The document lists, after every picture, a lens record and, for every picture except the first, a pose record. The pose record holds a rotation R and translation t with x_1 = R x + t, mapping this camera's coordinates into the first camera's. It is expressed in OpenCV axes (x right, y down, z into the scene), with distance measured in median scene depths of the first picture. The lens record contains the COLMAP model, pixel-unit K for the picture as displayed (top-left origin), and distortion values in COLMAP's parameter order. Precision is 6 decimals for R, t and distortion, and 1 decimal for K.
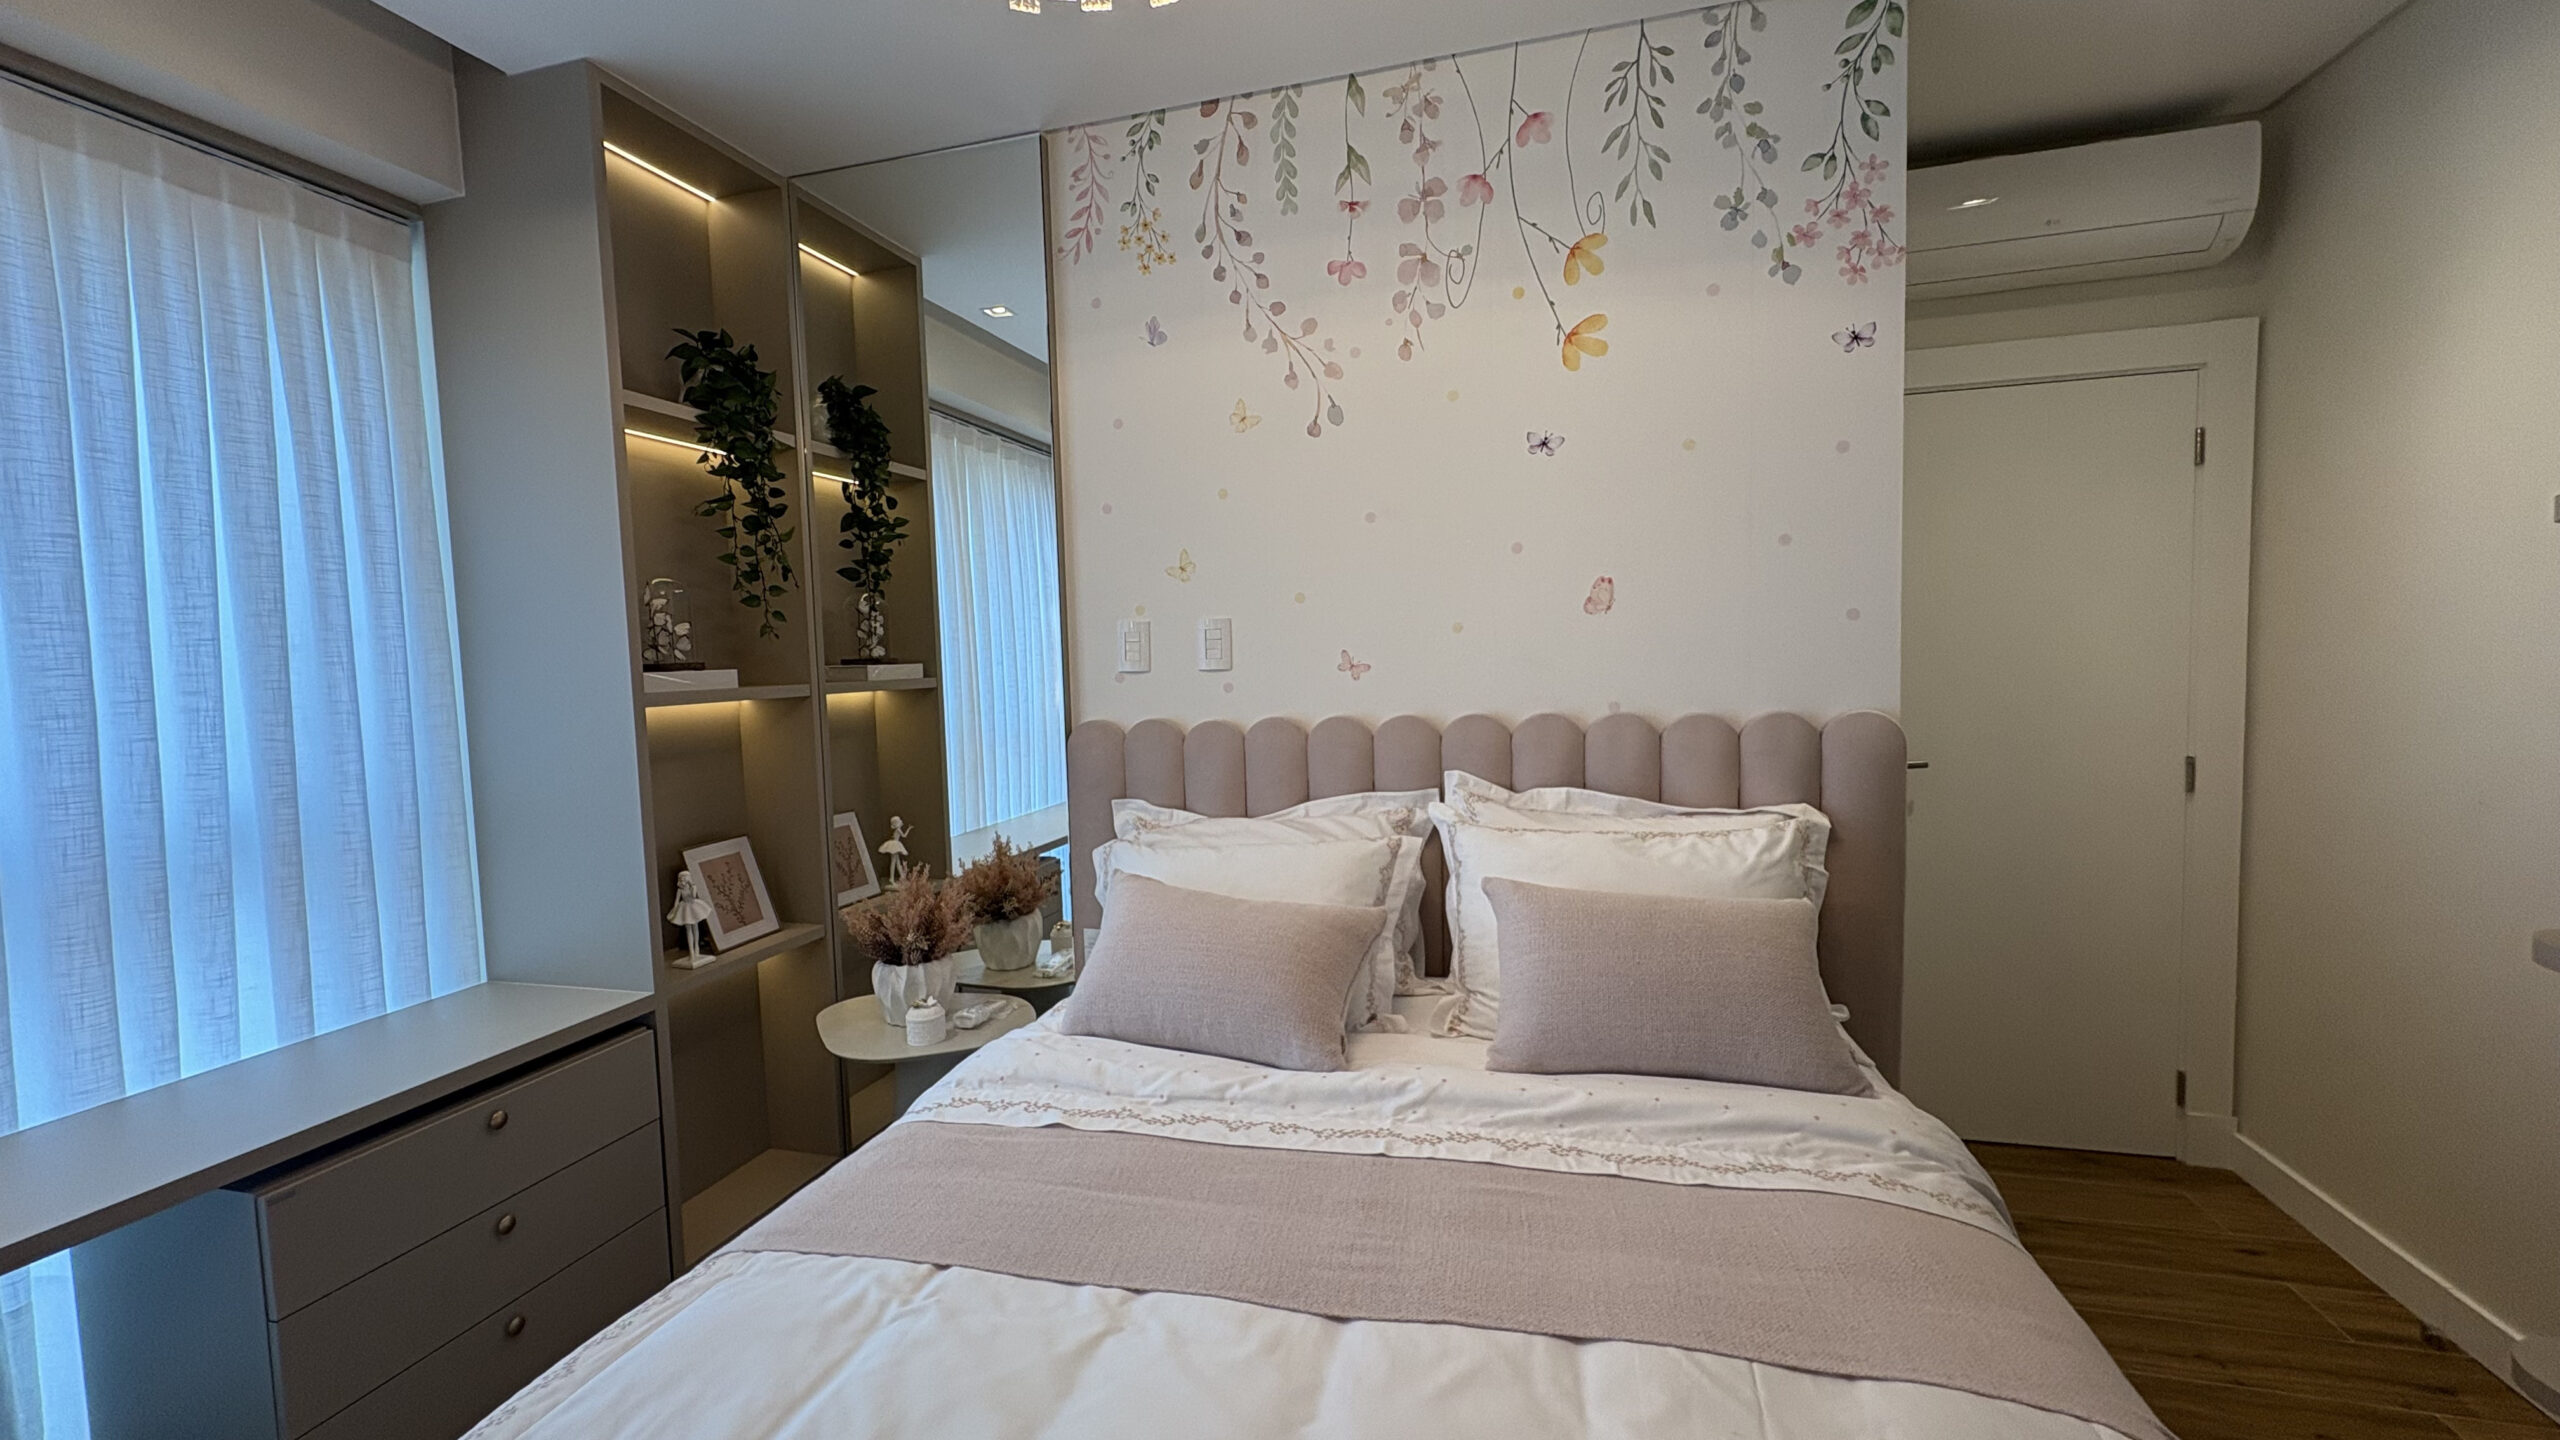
lens RADIAL K [[1009.9, 0, 1276.0], [0, 1009.9, 719.5], [0, 0, 1]] dist [-0.000419, 0.000051]
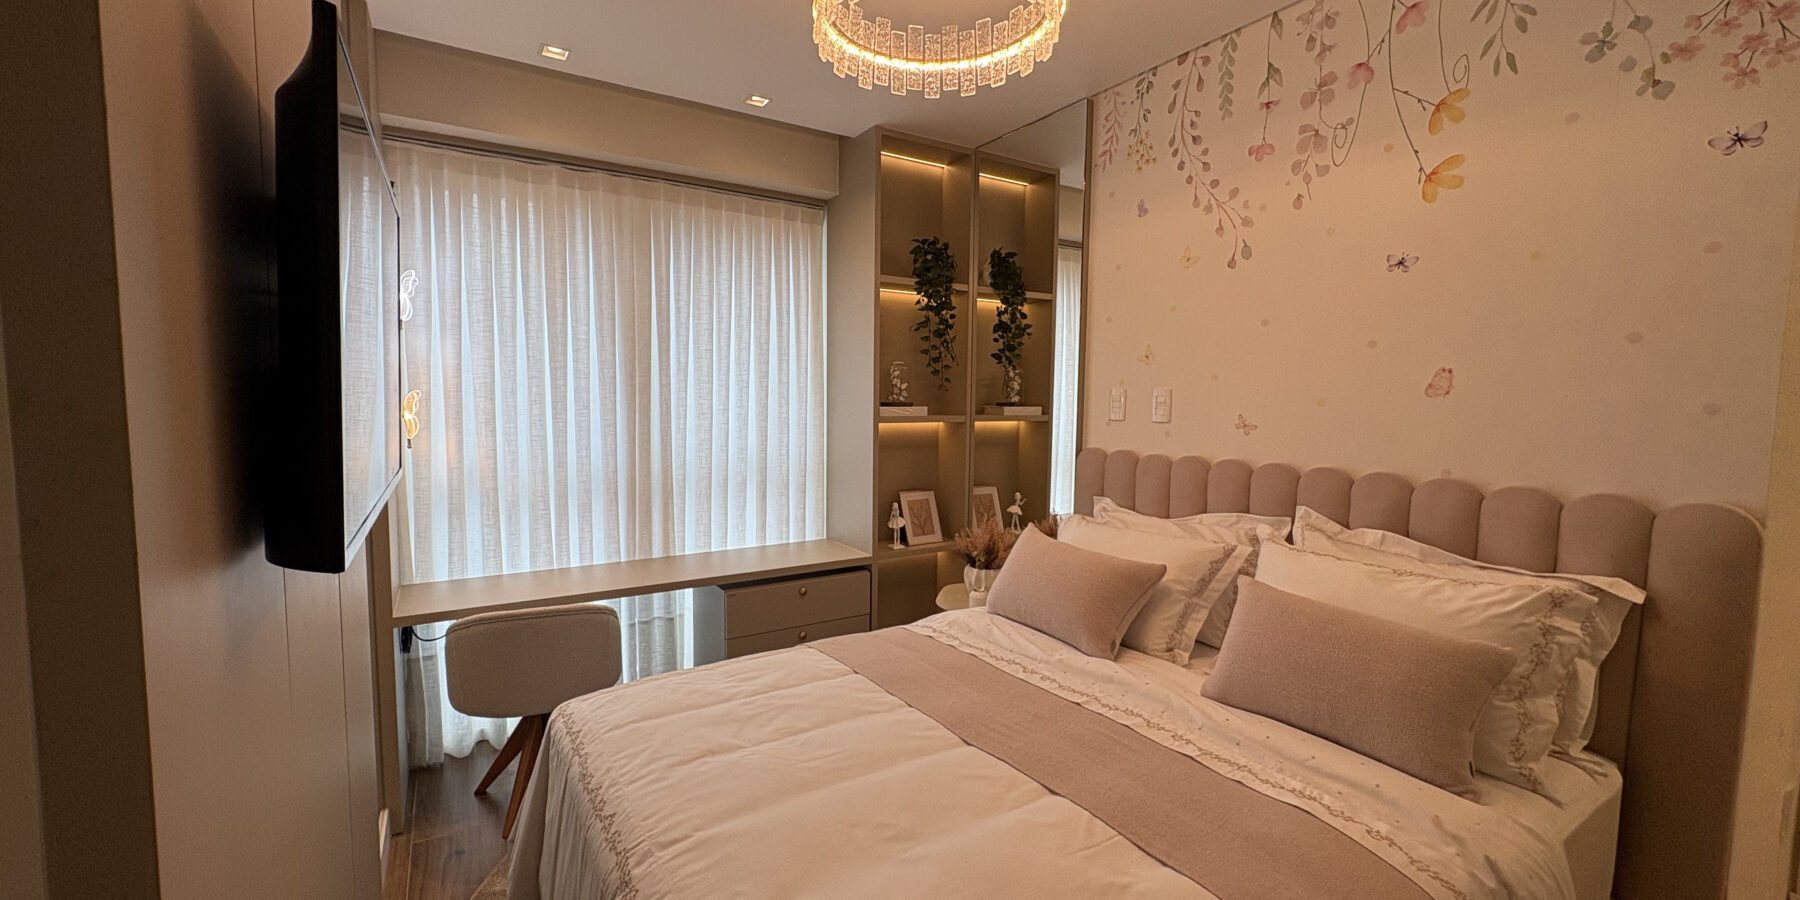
lens RADIAL K [[715.5, 0, 908.5], [0, 715.5, 448.3], [0, 0, 1]] dist [0.000003, -0.000489]
pose [[0.743558, 0.088021, -0.662853, 0.422984], [-0.078050, 0.995947, 0.044699, -0.030468], [0.664101, 0.018499, 0.747414, -0.089719]]
